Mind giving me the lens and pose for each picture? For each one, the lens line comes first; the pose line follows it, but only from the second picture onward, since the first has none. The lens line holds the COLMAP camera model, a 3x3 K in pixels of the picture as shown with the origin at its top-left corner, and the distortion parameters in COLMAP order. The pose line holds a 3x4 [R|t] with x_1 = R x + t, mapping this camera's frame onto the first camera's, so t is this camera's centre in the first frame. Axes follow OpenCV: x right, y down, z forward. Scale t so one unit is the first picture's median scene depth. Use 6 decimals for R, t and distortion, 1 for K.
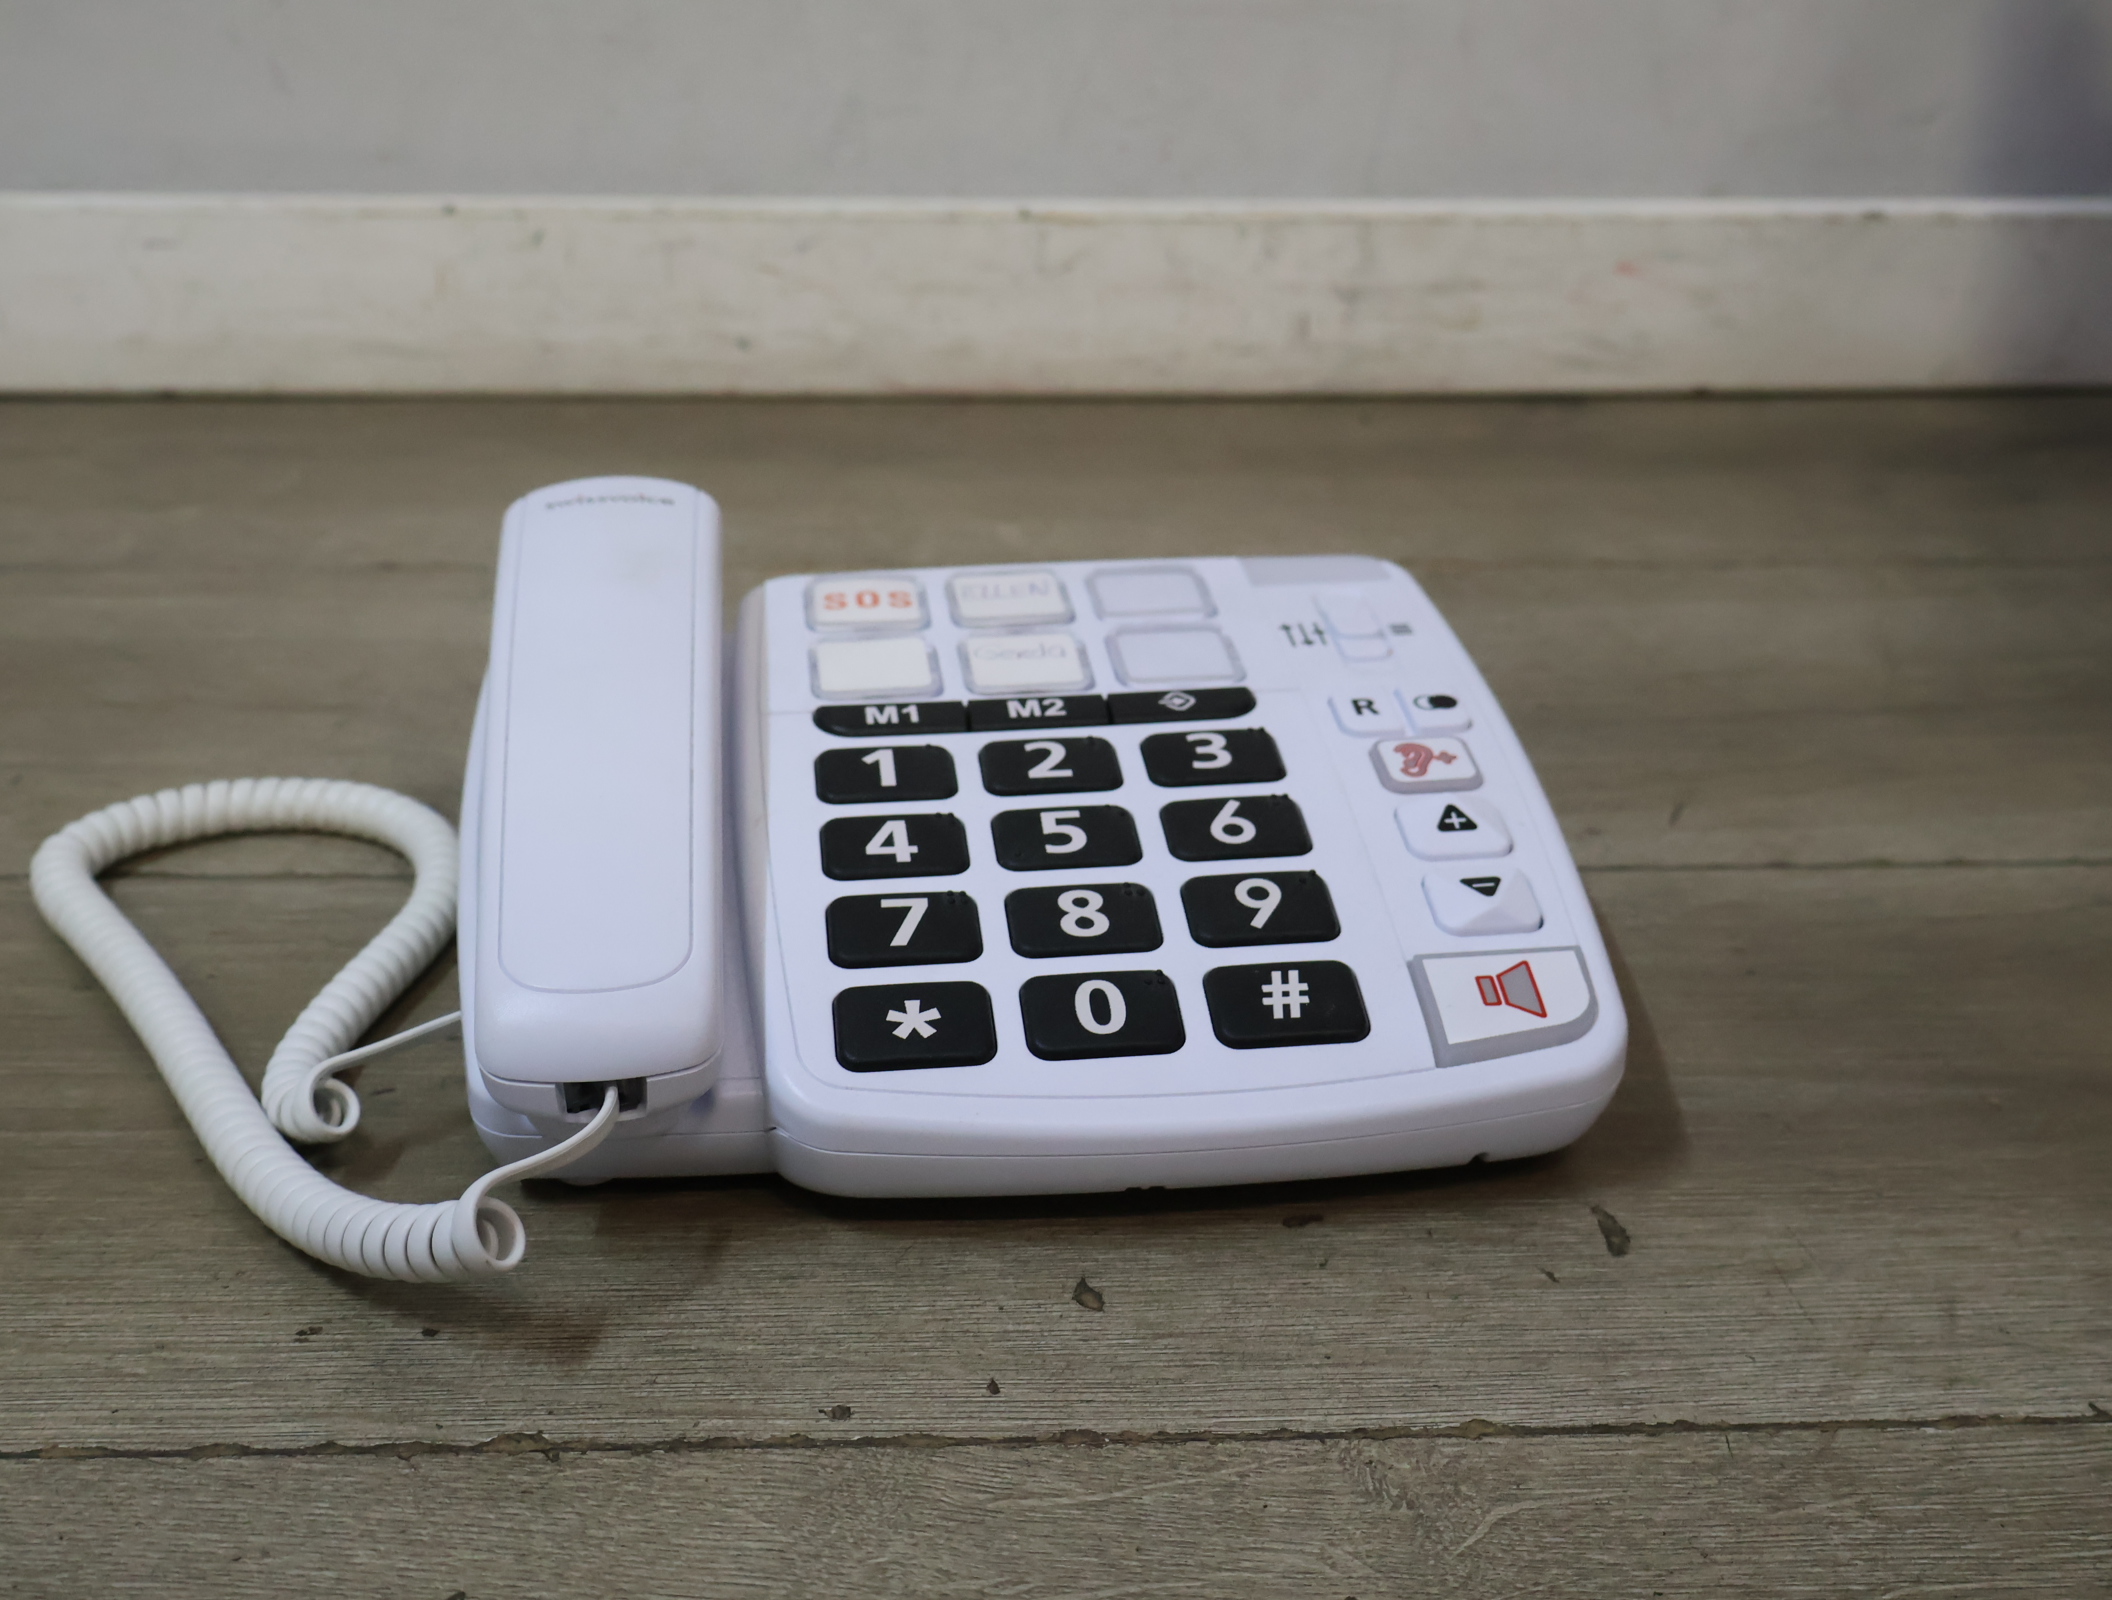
lens RADIAL K [[2497.7, 0, 1037.2], [0, 2497.7, 851.3], [0, 0, 1]] dist [-0.006942, 0.000000]
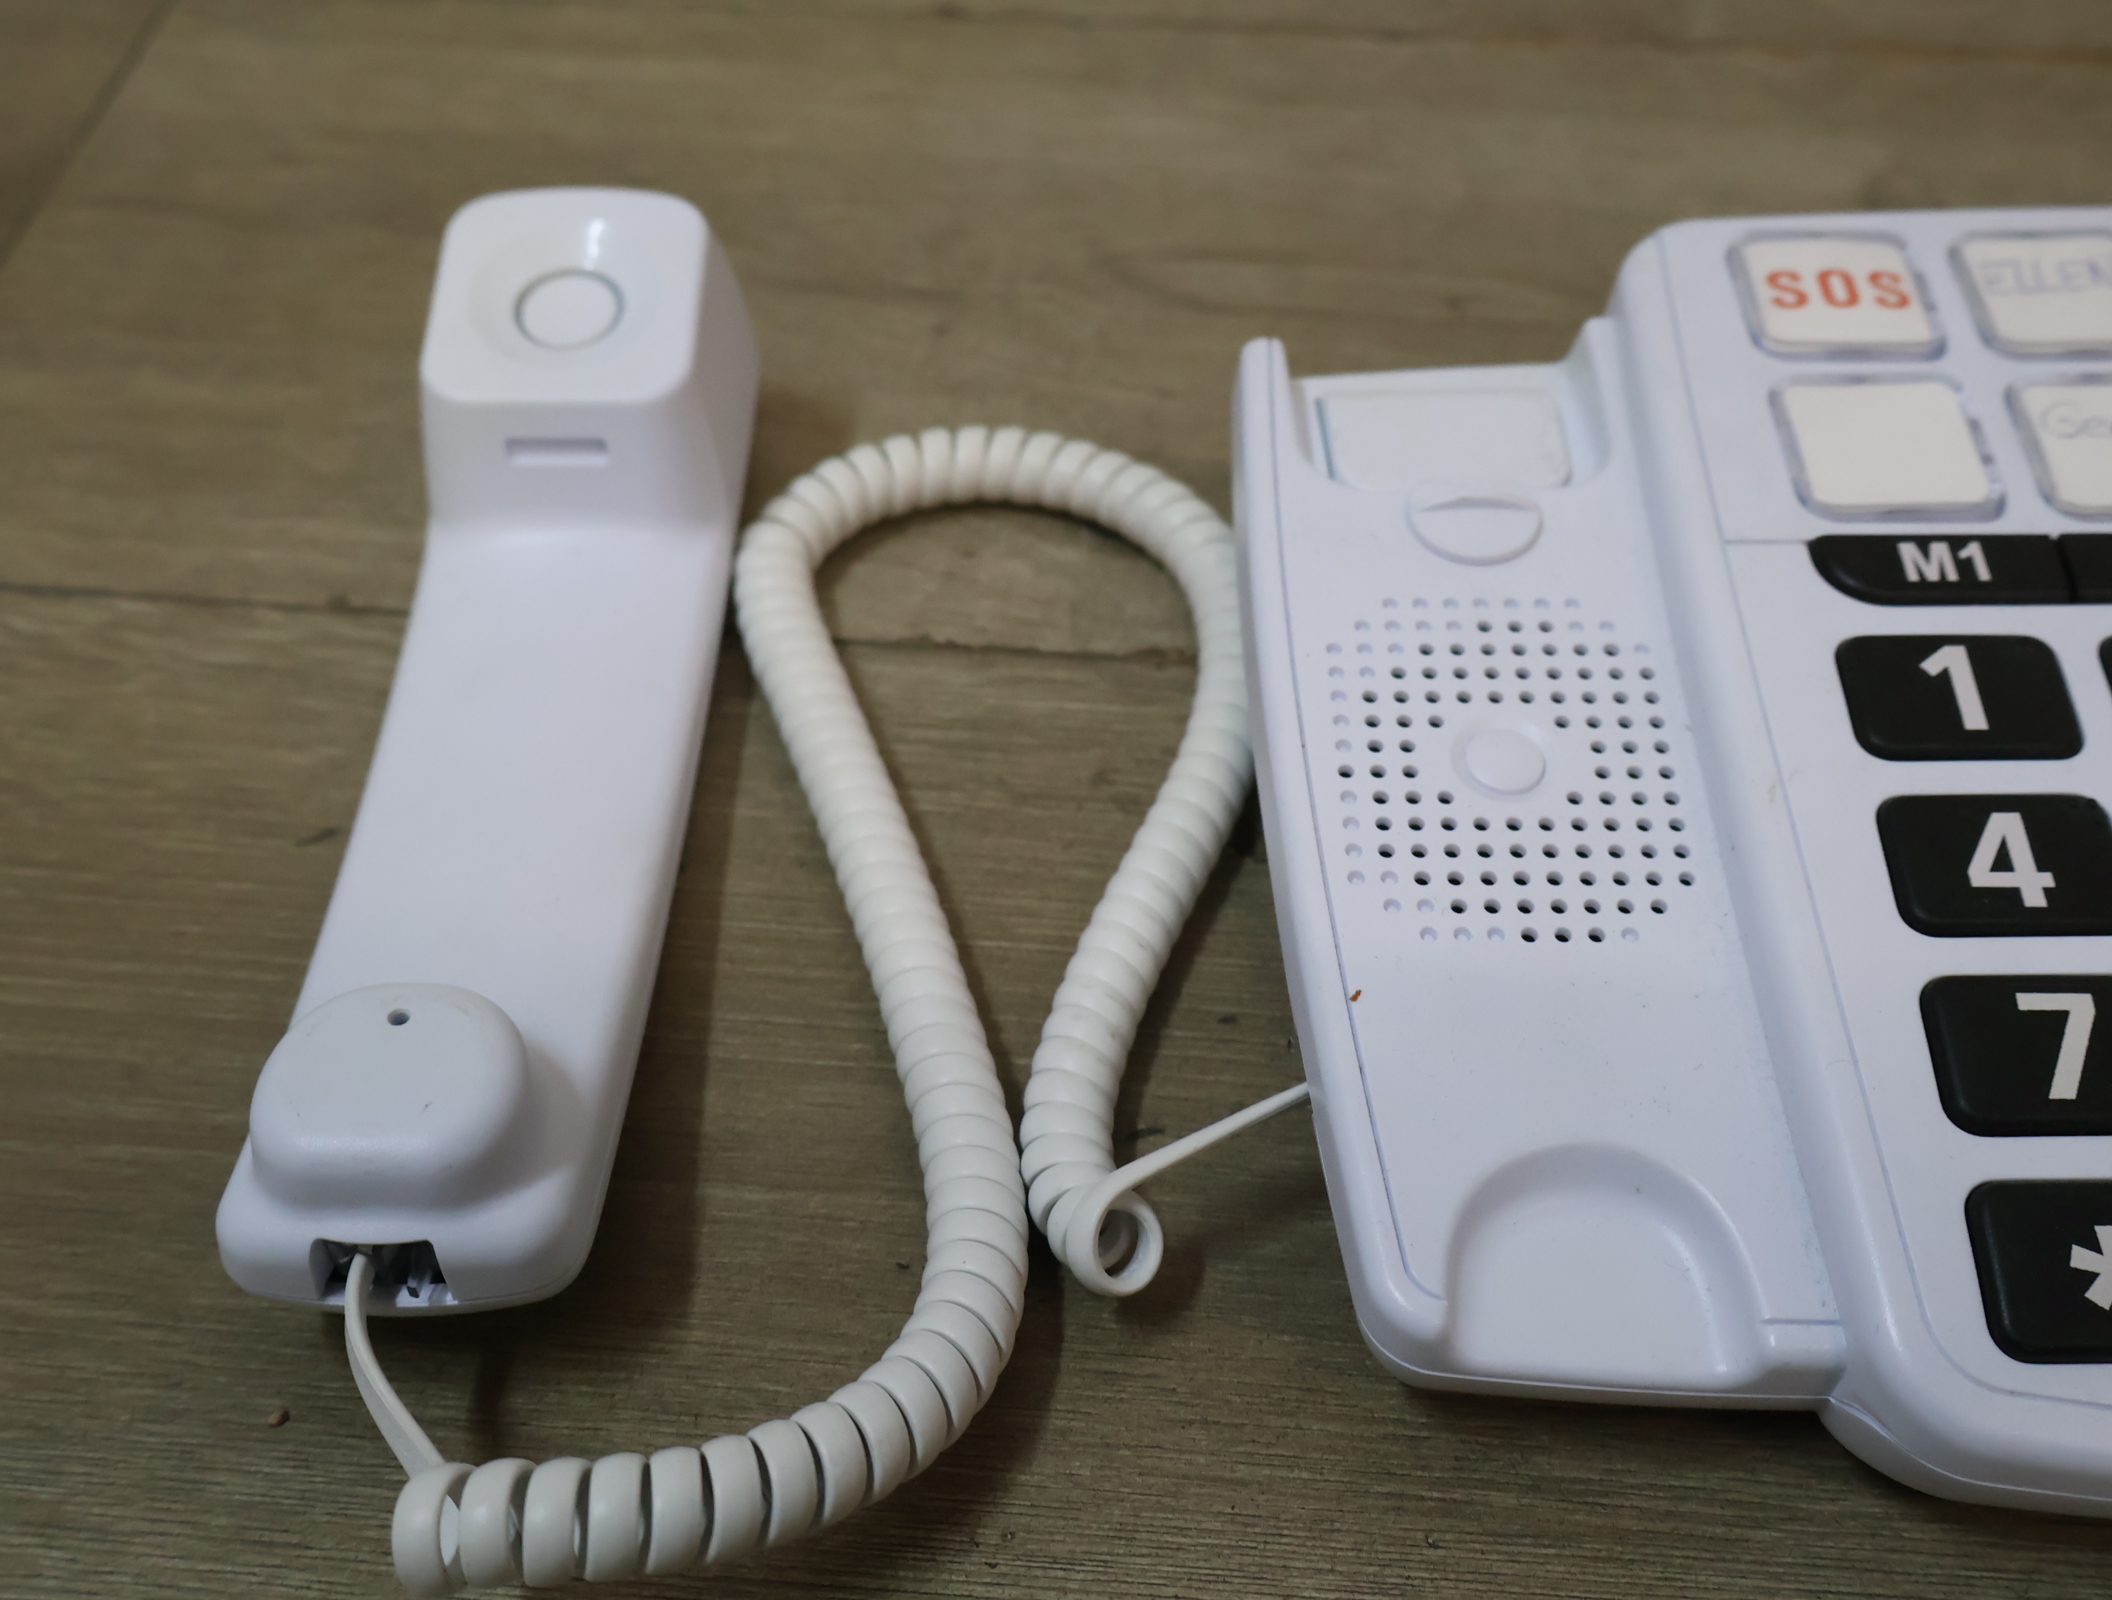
lens RADIAL K [[2497.7, 0, 984.5], [0, 2497.7, 765.5], [0, 0, 1]] dist [-0.006942, 0.000000]
pose [[0.992432, 0.077165, -0.095519, -0.233571], [-0.042589, 0.945899, 0.321654, -0.197636], [0.115172, -0.315152, 0.942027, 0.370285]]
